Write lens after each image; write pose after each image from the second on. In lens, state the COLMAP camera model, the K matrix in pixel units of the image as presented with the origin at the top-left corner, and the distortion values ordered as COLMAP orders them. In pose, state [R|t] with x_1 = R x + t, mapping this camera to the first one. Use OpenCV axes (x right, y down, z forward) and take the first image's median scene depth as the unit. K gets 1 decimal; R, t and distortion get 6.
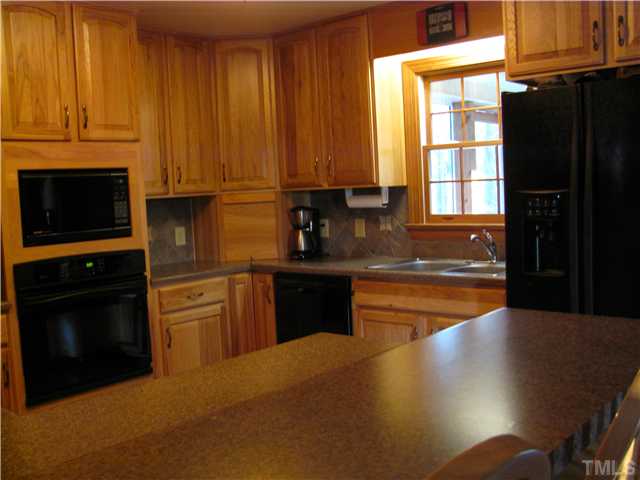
lens RADIAL K [[690.7, 0, 320.2], [0, 690.7, 243.0], [0, 0, 1]] dist [-0.118305, 0.000000]
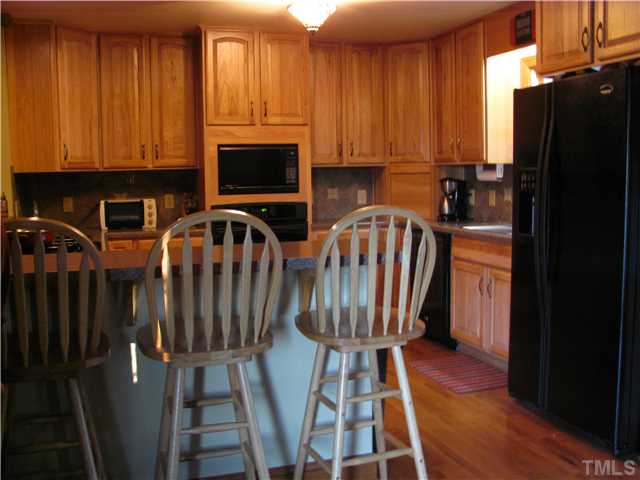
lens RADIAL K [[690.7, 0, 315.5], [0, 690.7, 243.3], [0, 0, 1]] dist [-0.118305, 0.000000]
pose [[0.859593, 0.084641, -0.503921, 0.475139], [-0.065875, 0.996312, 0.054975, 0.013761], [0.506715, -0.014060, 0.861999, -0.208253]]
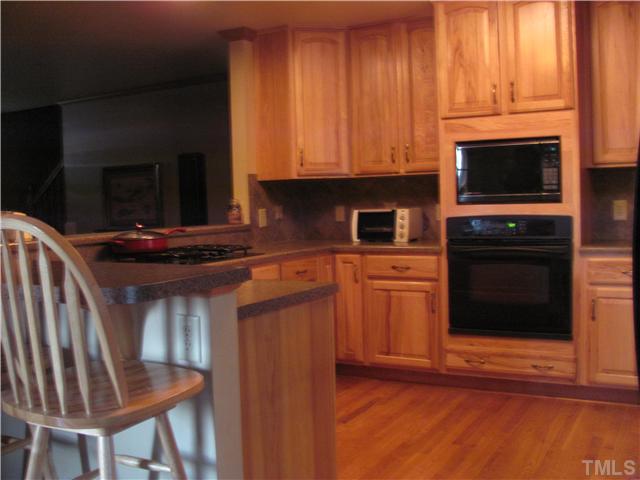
lens RADIAL K [[690.7, 0, 321.1], [0, 690.7, 235.7], [0, 0, 1]] dist [-0.118305, 0.000000]
pose [[0.193061, 0.096153, -0.976464, 0.646145], [-0.058991, 0.994524, 0.086268, -0.026786], [0.979412, 0.040947, 0.197676, 0.443385]]
